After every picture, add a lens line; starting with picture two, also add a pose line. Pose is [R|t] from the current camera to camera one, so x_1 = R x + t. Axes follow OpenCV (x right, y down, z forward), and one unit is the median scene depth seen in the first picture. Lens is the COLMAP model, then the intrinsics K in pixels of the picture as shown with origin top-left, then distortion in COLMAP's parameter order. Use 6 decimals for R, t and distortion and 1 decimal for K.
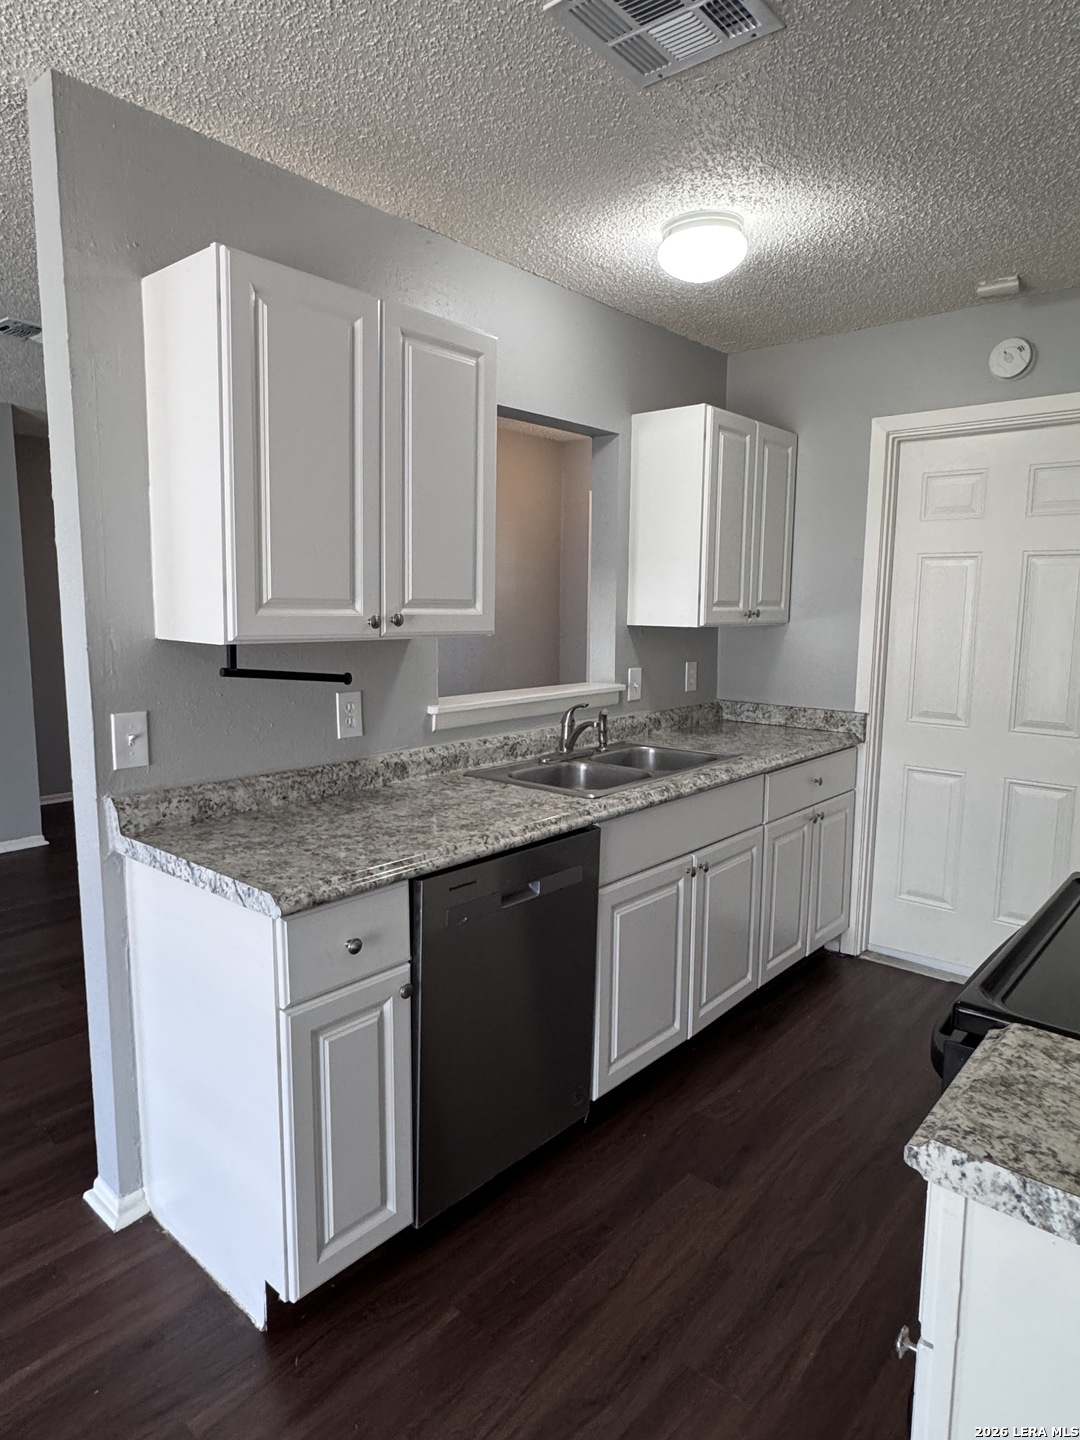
lens RADIAL K [[886.2, 0, 532.8], [0, 886.2, 716.8], [0, 0, 1]] dist [-0.001167, 0.002139]
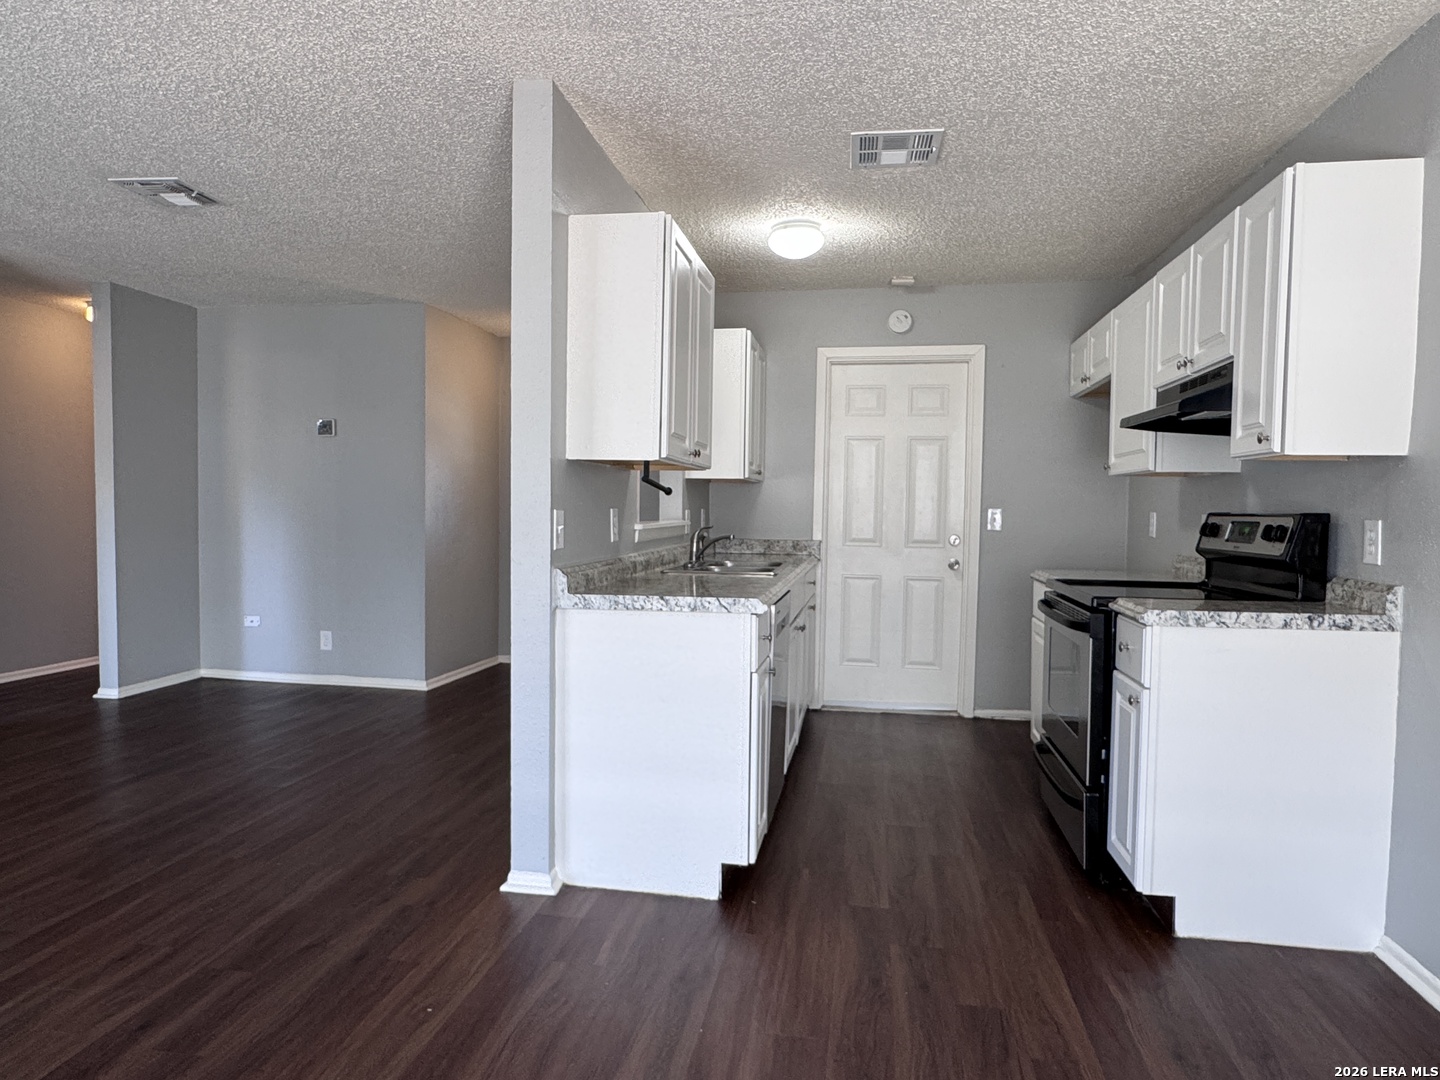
lens RADIAL K [[886.2, 0, 715.9], [0, 886.2, 548.1], [0, 0, 1]] dist [-0.001167, 0.002139]
pose [[0.855804, -0.022064, 0.516830, -0.766432], [0.063169, 0.996070, -0.062075, 0.125769], [-0.513429, 0.085772, 0.853835, -0.258380]]
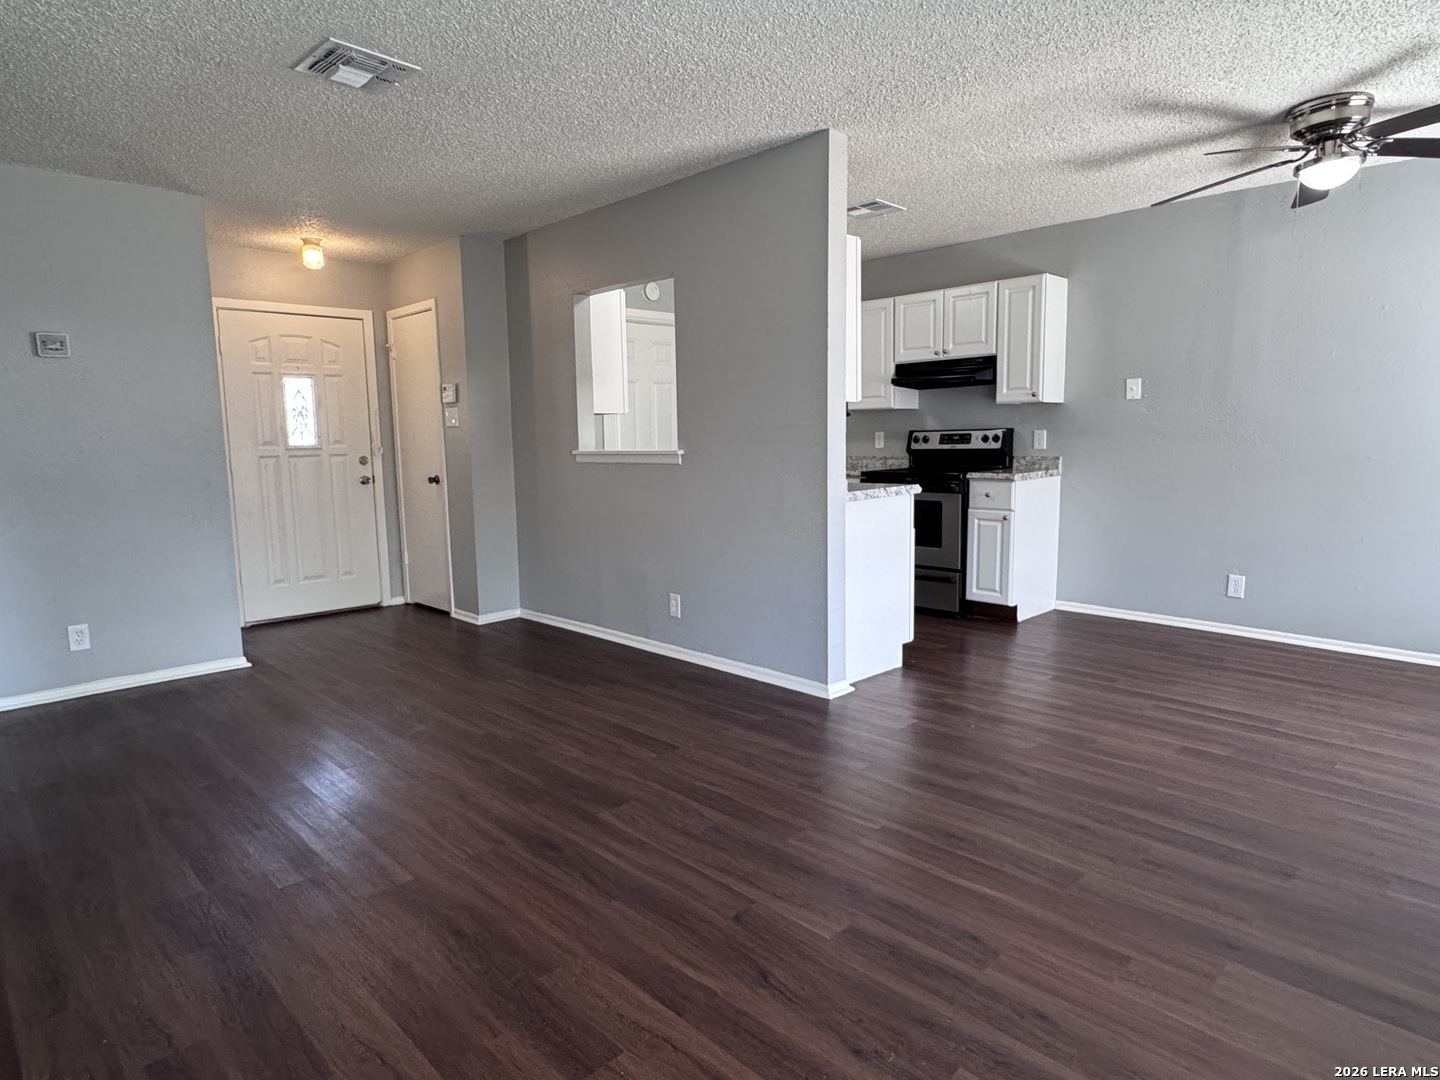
lens RADIAL K [[847.7, 0, 726.4], [0, 847.7, 543.0], [0, 0, 1]] dist [0.016418, 0.001027]
pose [[0.072552, -0.136440, 0.987988, -1.929423], [0.151100, 0.980668, 0.124334, -0.032675], [-0.985852, 0.140265, 0.091766, 0.861669]]
